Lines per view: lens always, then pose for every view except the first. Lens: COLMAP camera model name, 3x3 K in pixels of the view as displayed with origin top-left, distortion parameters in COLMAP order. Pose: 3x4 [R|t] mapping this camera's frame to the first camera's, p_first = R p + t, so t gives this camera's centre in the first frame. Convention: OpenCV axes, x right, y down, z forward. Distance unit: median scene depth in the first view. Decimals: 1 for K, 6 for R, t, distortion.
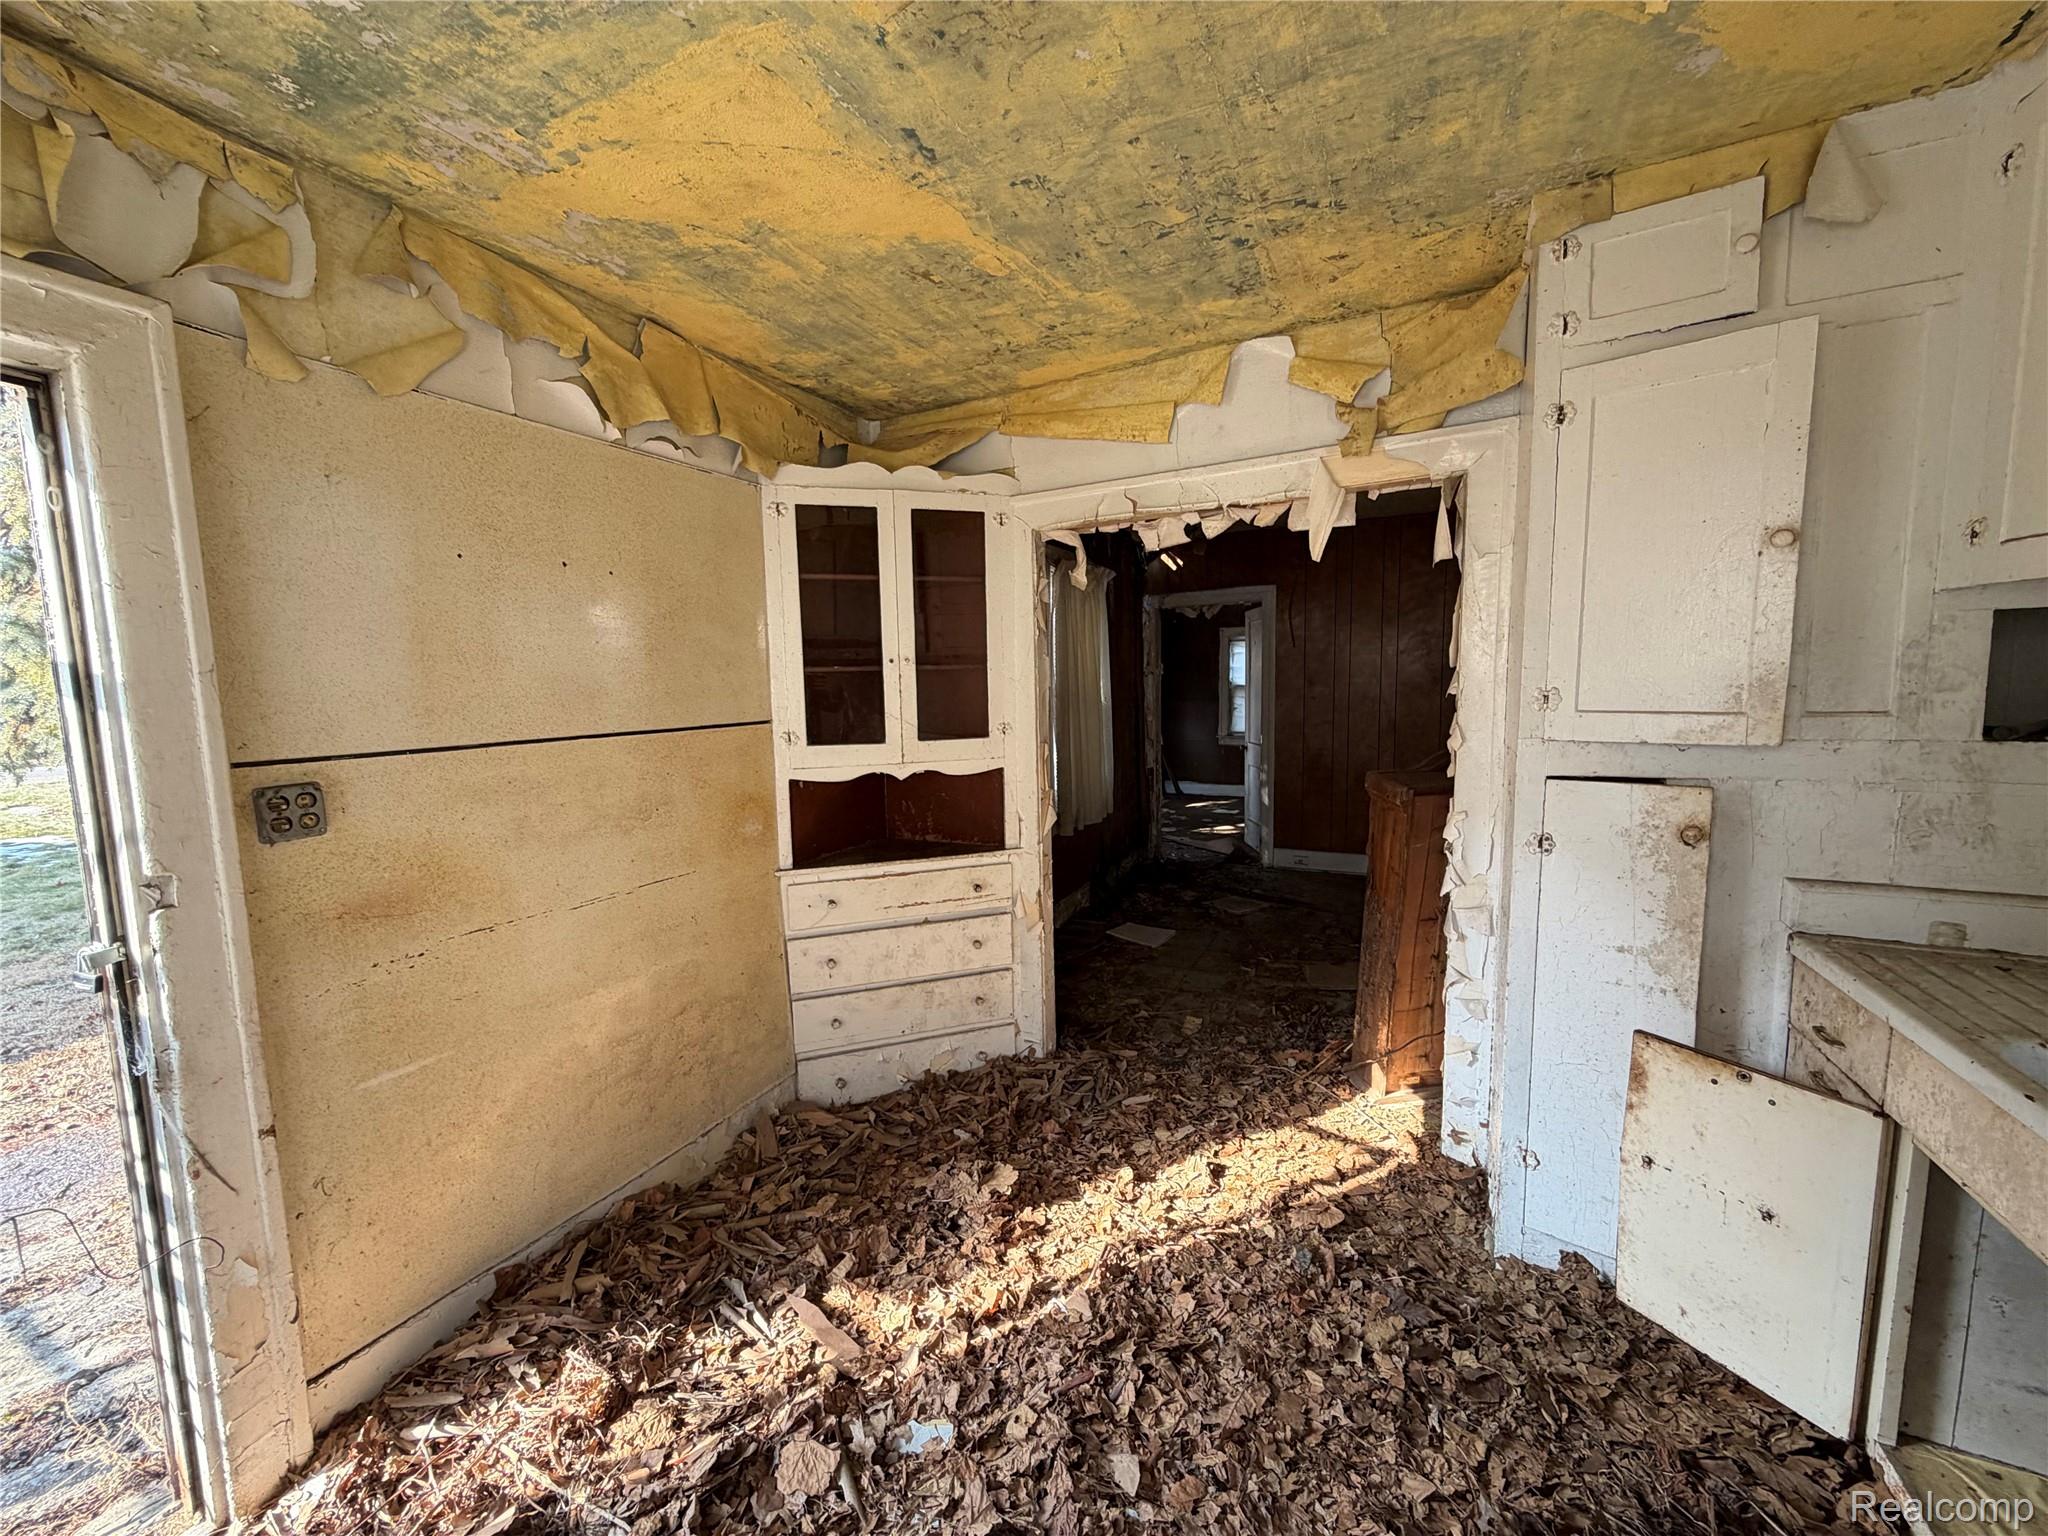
lens RADIAL K [[812.3, 0, 1021.9], [0, 812.3, 771.1], [0, 0, 1]] dist [0.000731, -0.000614]
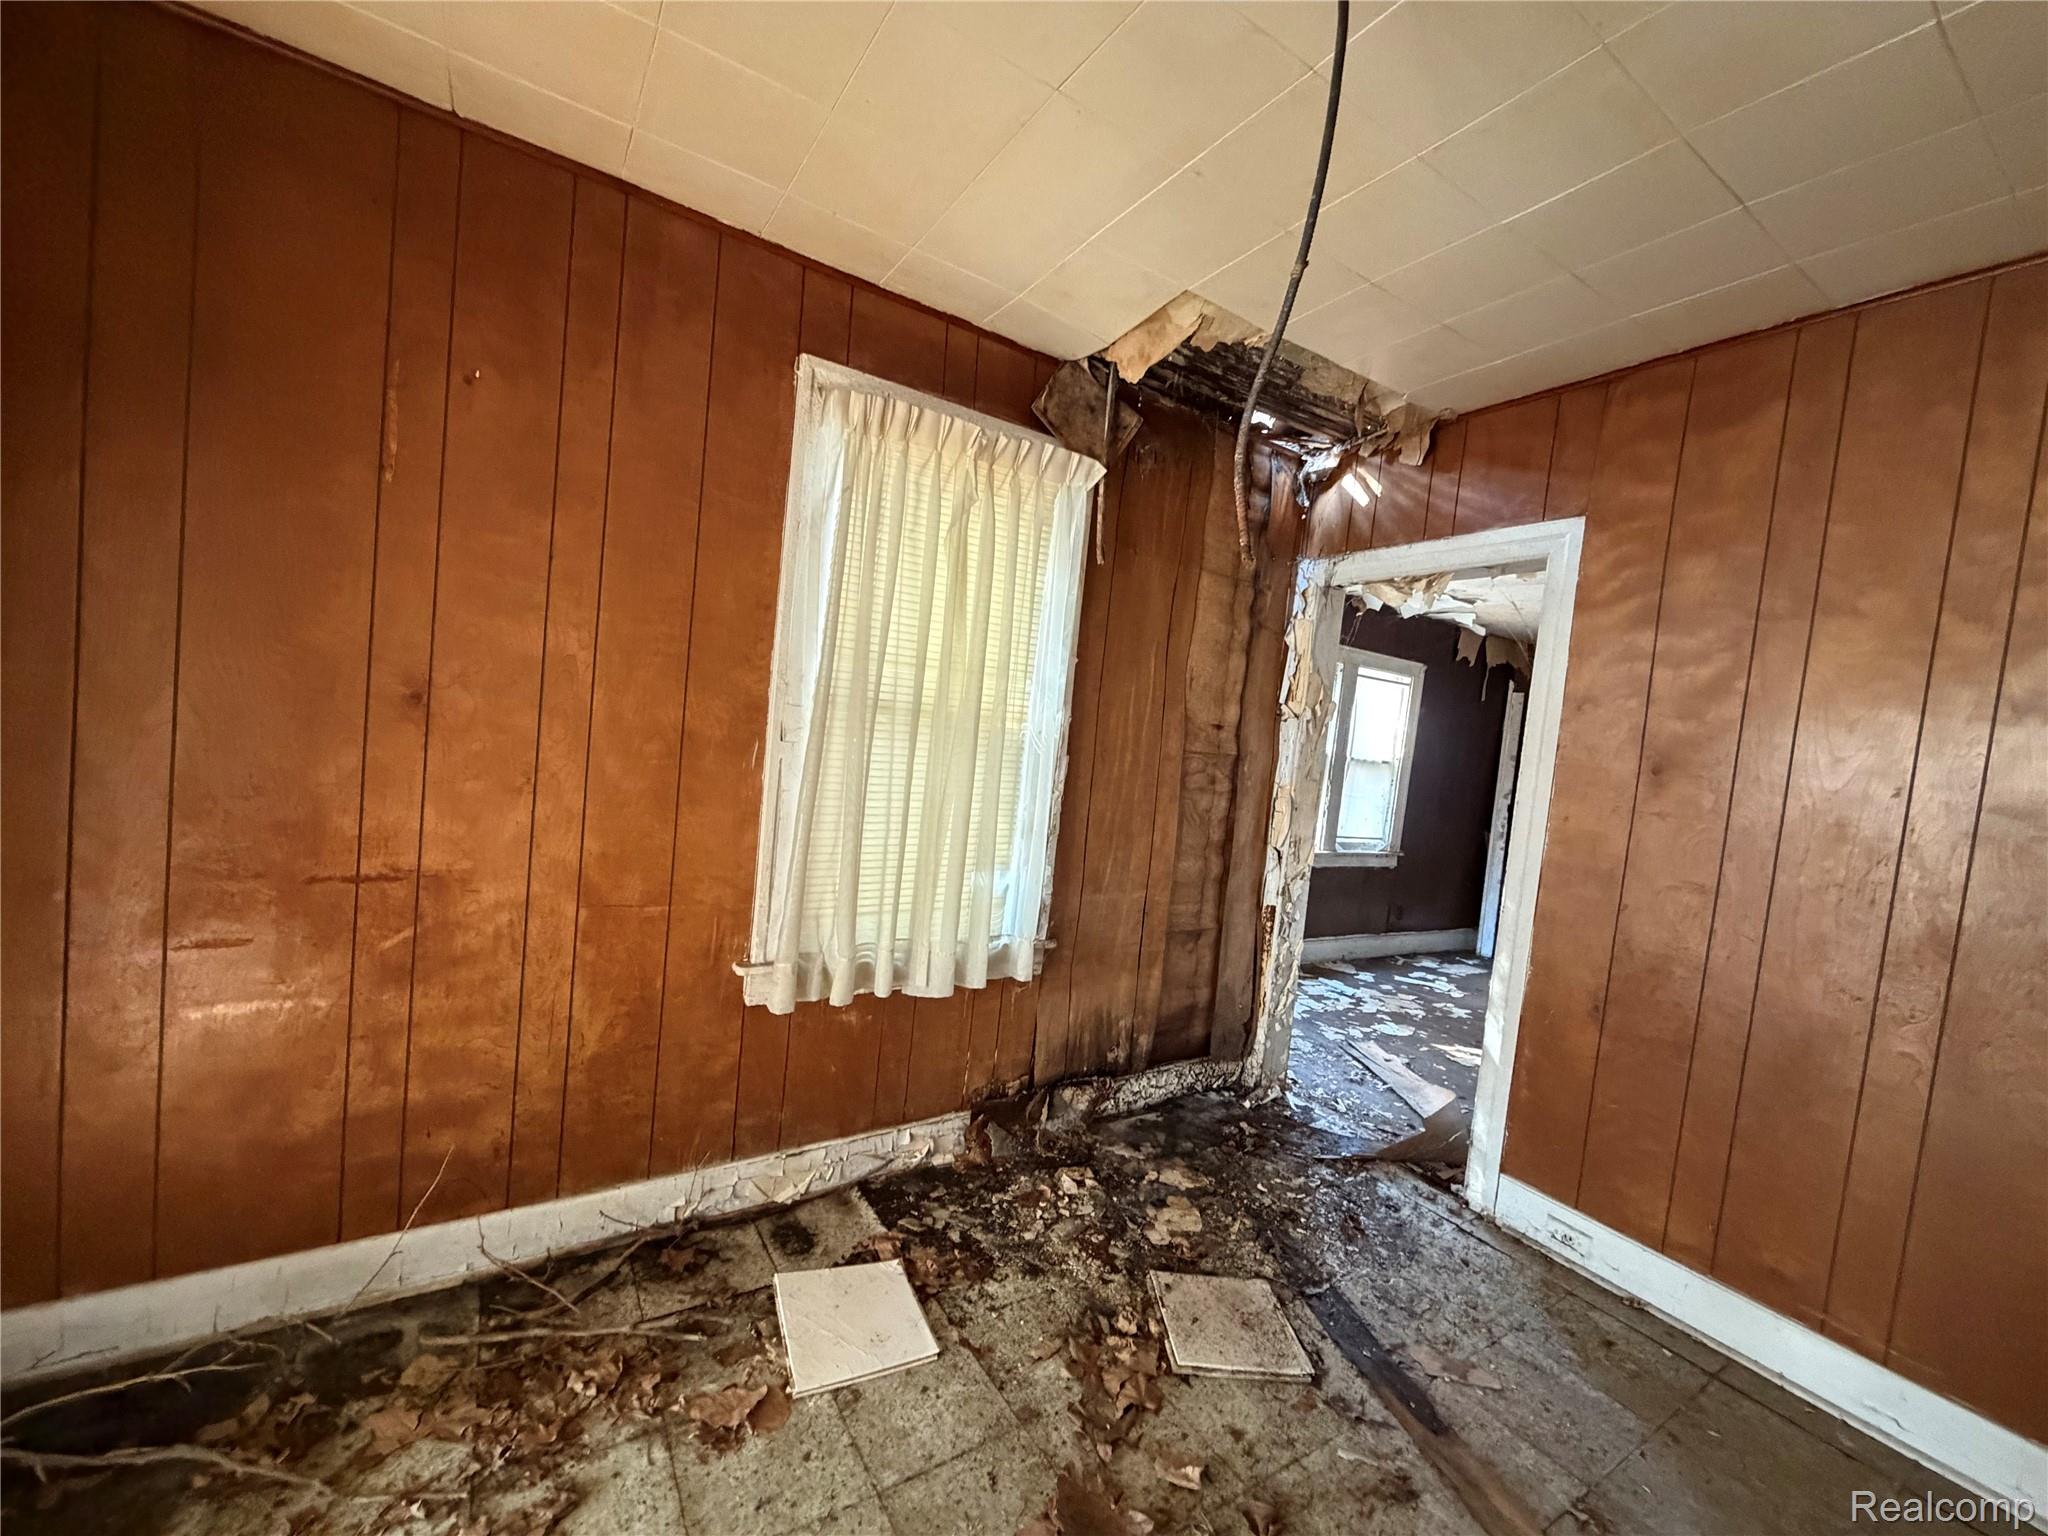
lens RADIAL K [[812.3, 0, 1024.2], [0, 812.3, 770.2], [0, 0, 1]] dist [0.000731, -0.000614]
pose [[0.843935, 0.136879, -0.518689, 0.292884], [-0.175961, 0.984037, -0.026618, -0.047634], [0.506766, 0.113733, 0.854549, 0.519127]]
